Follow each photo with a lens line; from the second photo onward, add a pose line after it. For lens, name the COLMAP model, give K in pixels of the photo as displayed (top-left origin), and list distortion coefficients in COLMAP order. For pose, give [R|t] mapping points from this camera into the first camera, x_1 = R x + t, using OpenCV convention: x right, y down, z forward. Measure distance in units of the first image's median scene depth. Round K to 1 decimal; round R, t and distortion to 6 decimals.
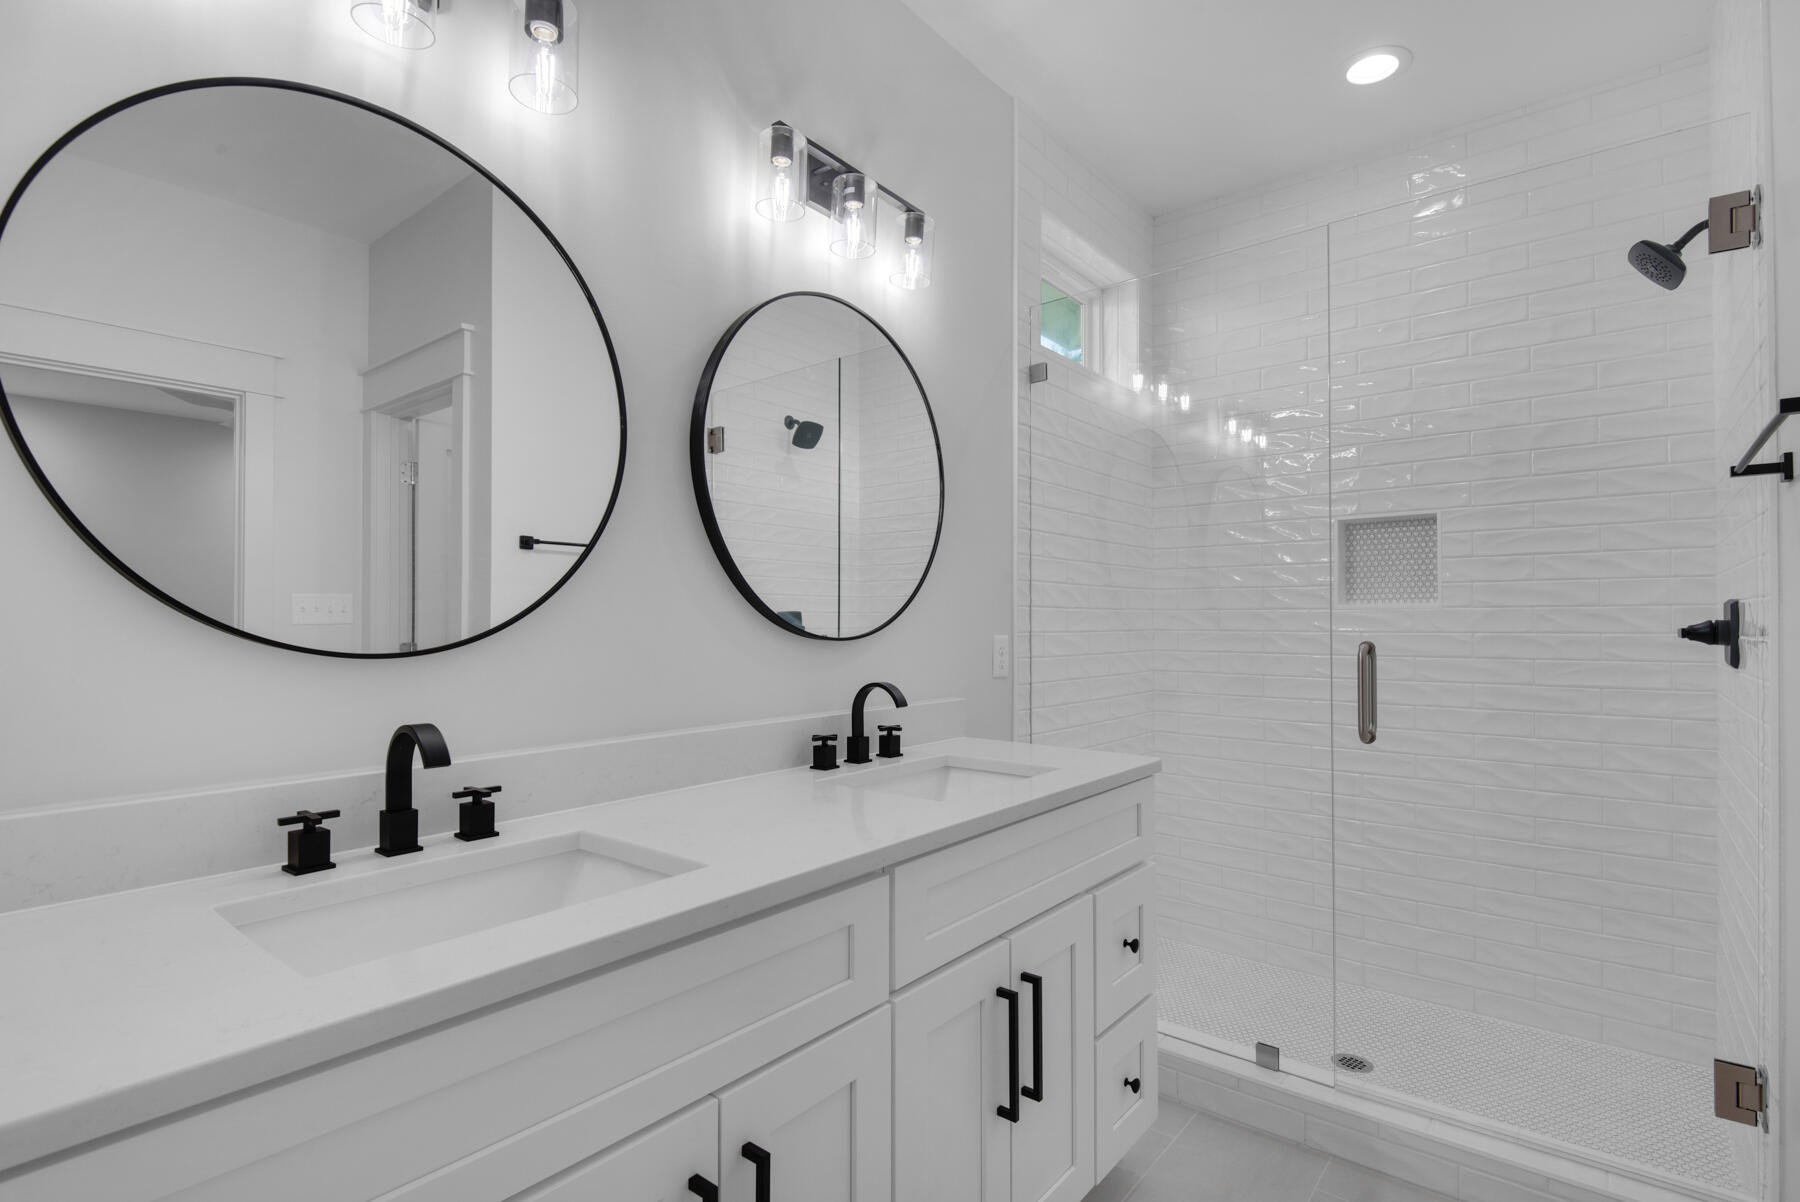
lens RADIAL K [[855.9, 0, 898.0], [0, 855.9, 623.5], [0, 0, 1]] dist [0.002503, -0.001342]
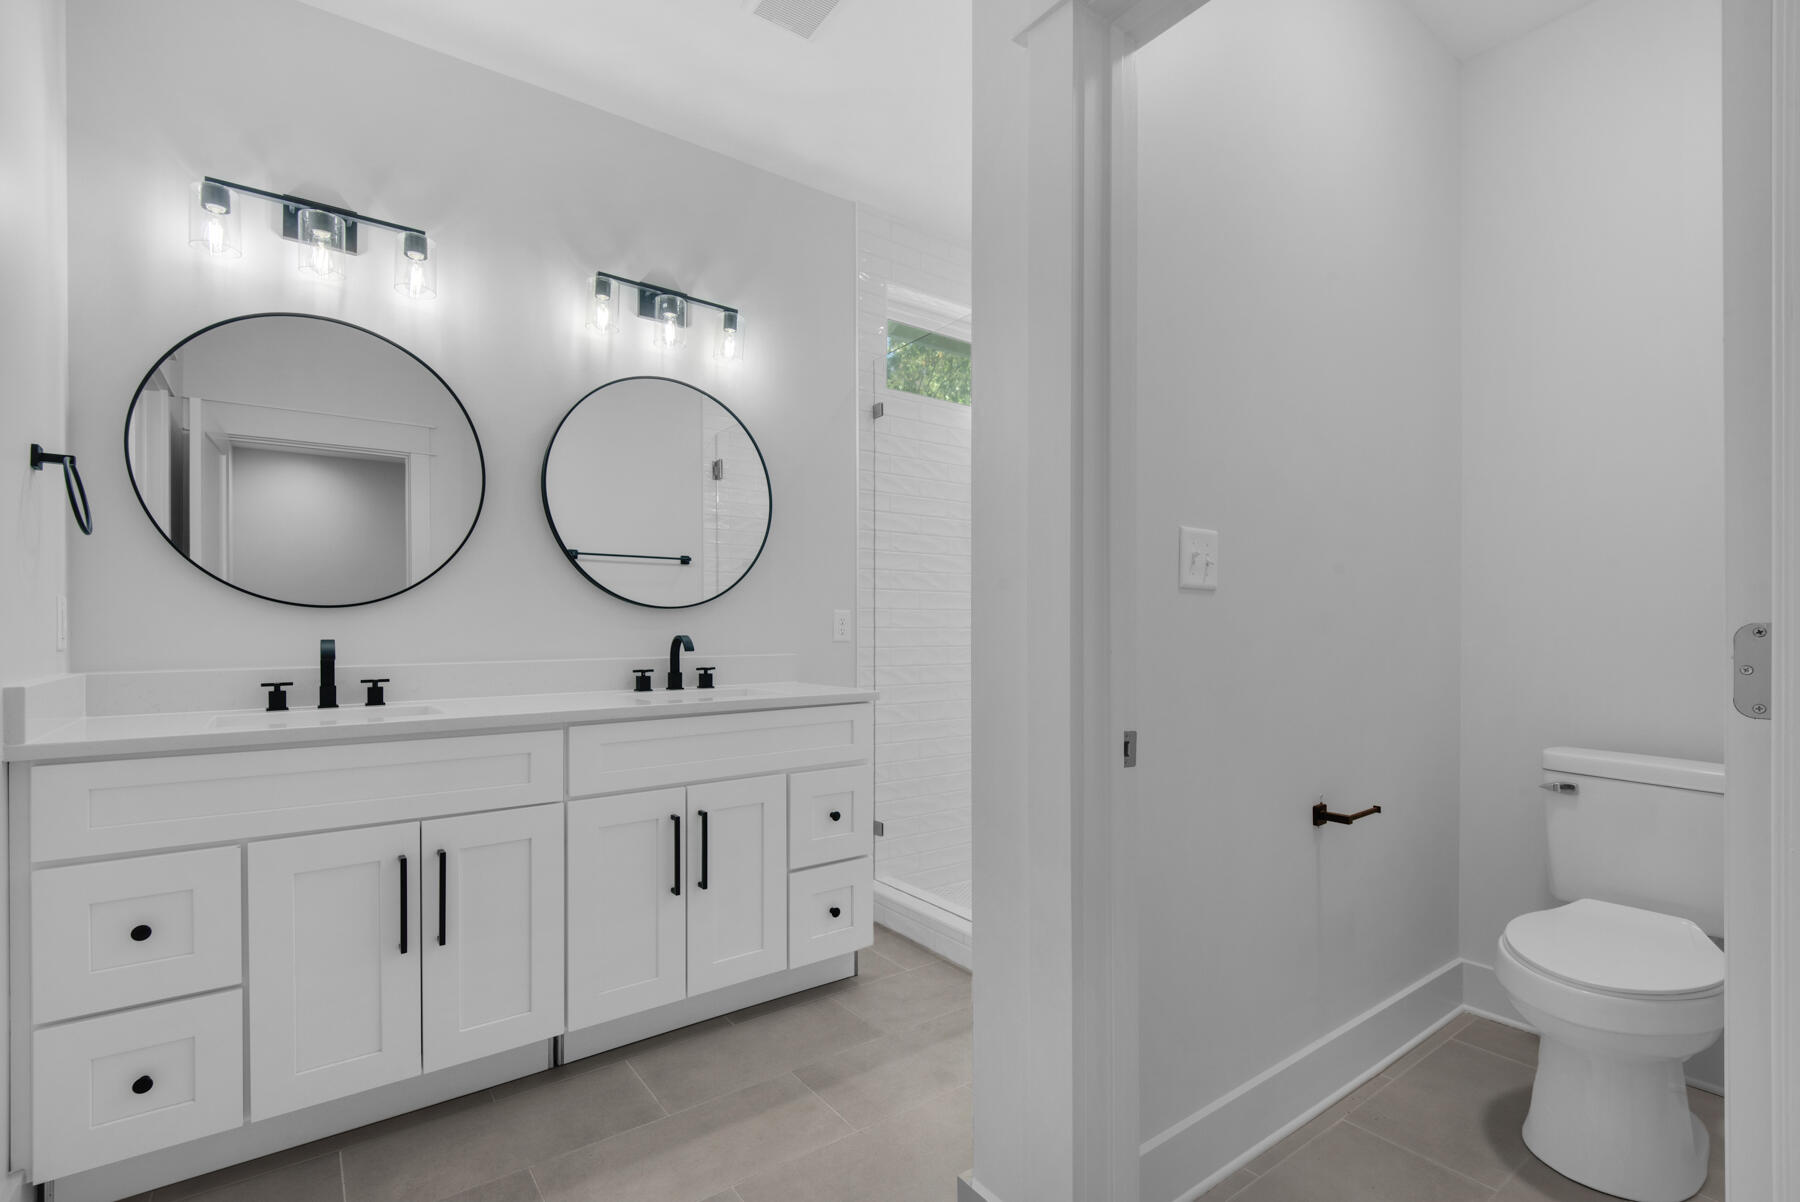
lens RADIAL K [[820.0, 0, 903.9], [0, 820.0, 638.2], [0, 0, 1]] dist [0.010824, -0.008915]
pose [[0.971599, -0.001936, -0.236627, 0.497523], [0.004606, 0.999932, 0.010733, 0.042937], [0.236590, -0.011518, 0.971541, -0.214830]]
